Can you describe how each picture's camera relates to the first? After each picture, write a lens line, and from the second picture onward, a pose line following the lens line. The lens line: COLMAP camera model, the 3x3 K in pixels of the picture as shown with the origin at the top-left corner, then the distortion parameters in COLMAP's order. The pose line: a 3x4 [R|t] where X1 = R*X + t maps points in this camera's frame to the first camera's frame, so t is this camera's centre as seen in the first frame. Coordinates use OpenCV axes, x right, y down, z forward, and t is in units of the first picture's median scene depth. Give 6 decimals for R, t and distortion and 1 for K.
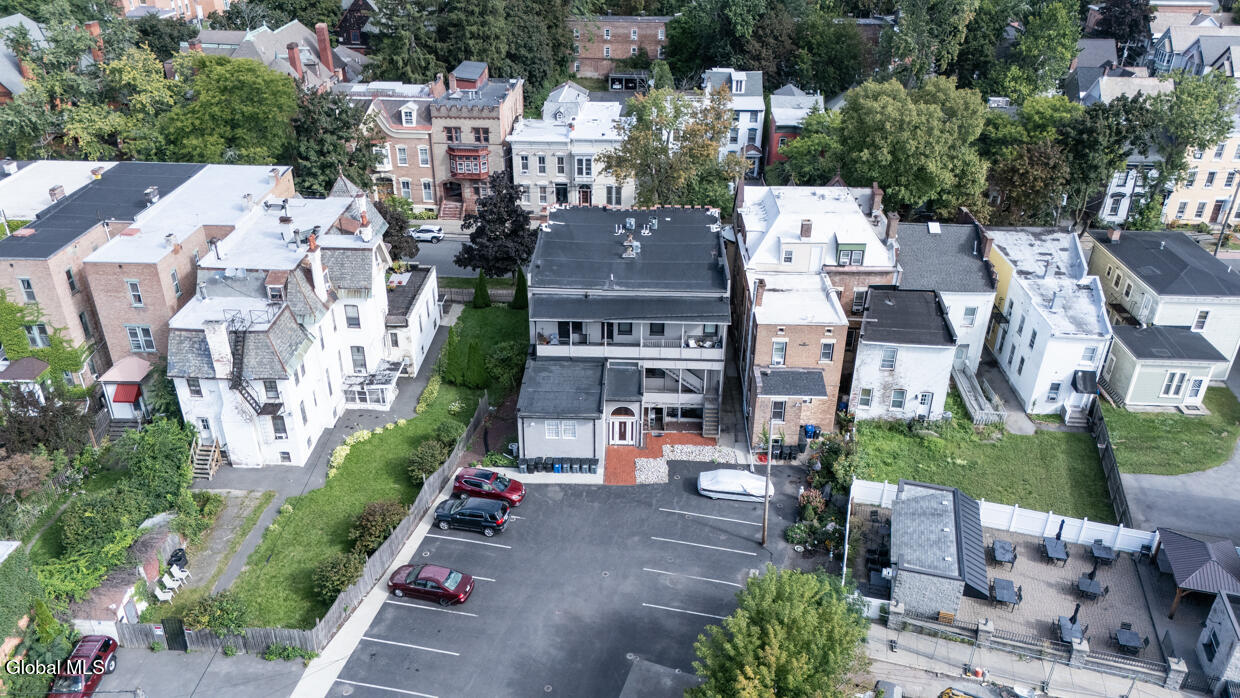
lens RADIAL K [[911.5, 0, 620.0], [0, 911.5, 349.0], [0, 0, 1]] dist [0.087348, -0.094522]
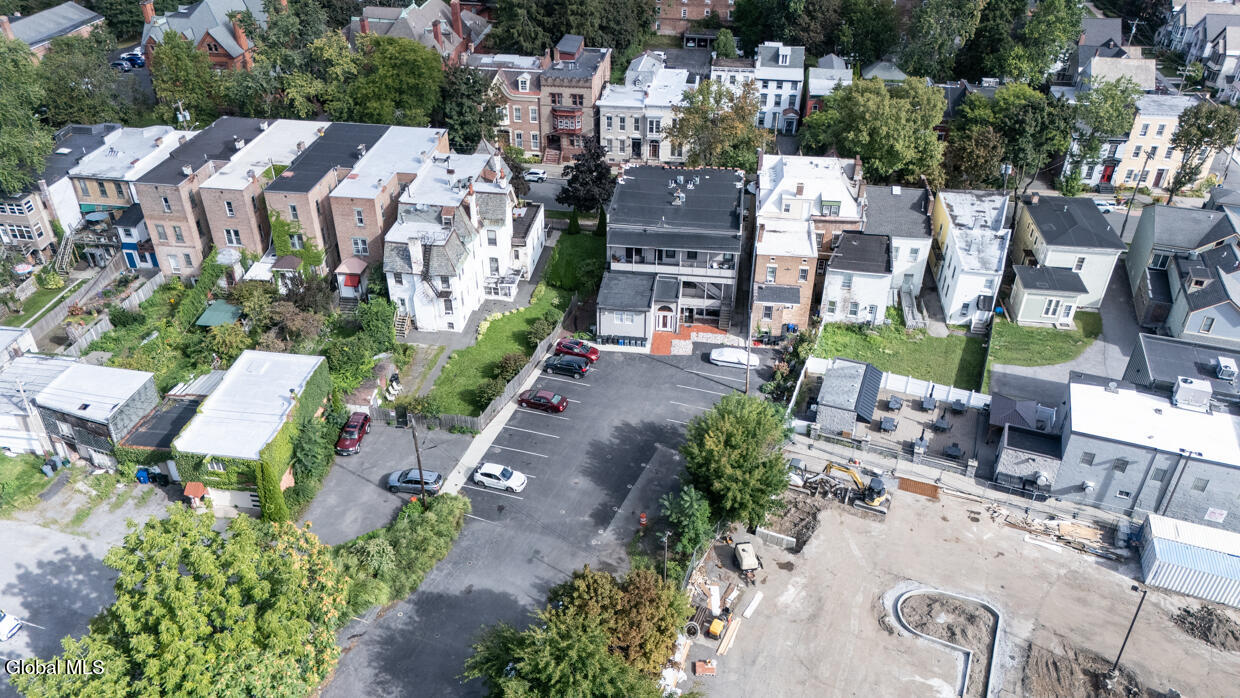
lens RADIAL K [[911.5, 0, 620.0], [0, 911.5, 349.0], [0, 0, 1]] dist [0.087348, -0.094522]
pose [[0.995435, 0.051433, -0.080398, 0.050337], [-0.044322, 0.995147, 0.087853, 0.005318], [0.084527, -0.083888, 0.992884, -0.494459]]
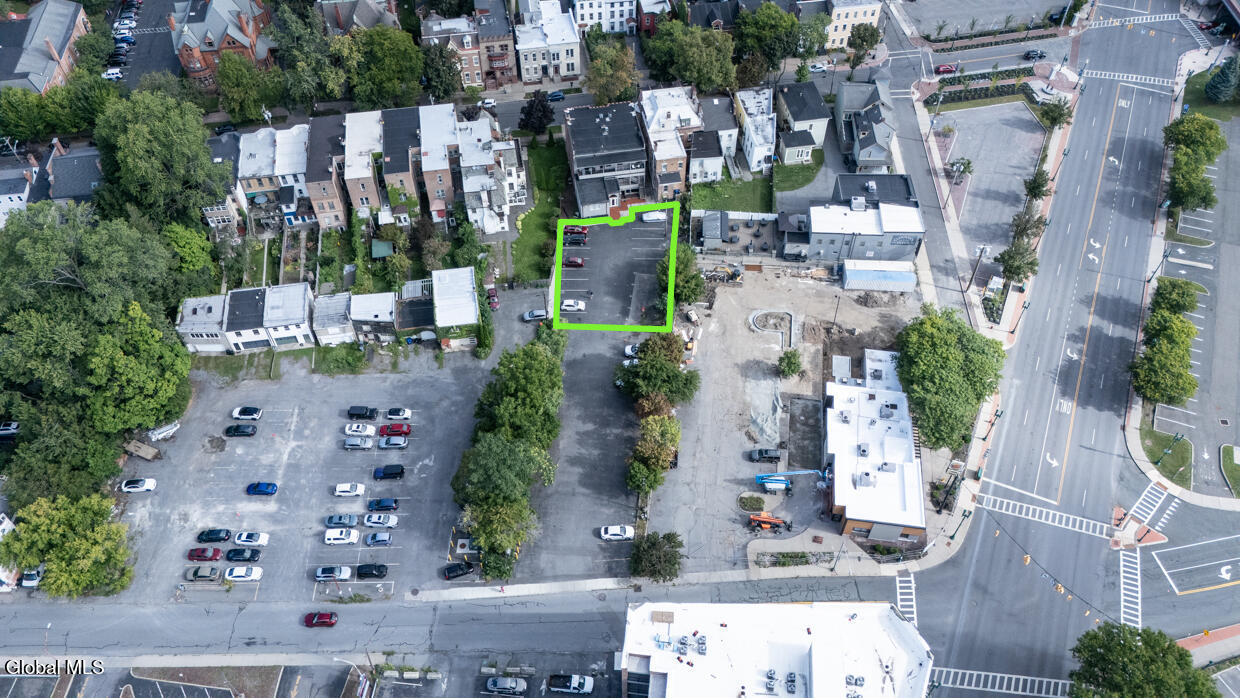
lens RADIAL K [[911.5, 0, 620.0], [0, 911.5, 349.0], [0, 0, 1]] dist [0.087348, -0.094522]
pose [[0.980134, -0.162090, 0.114302, -0.361125], [0.109011, 0.921696, 0.372281, -0.524500], [-0.165695, -0.352425, 0.921055, -1.723335]]
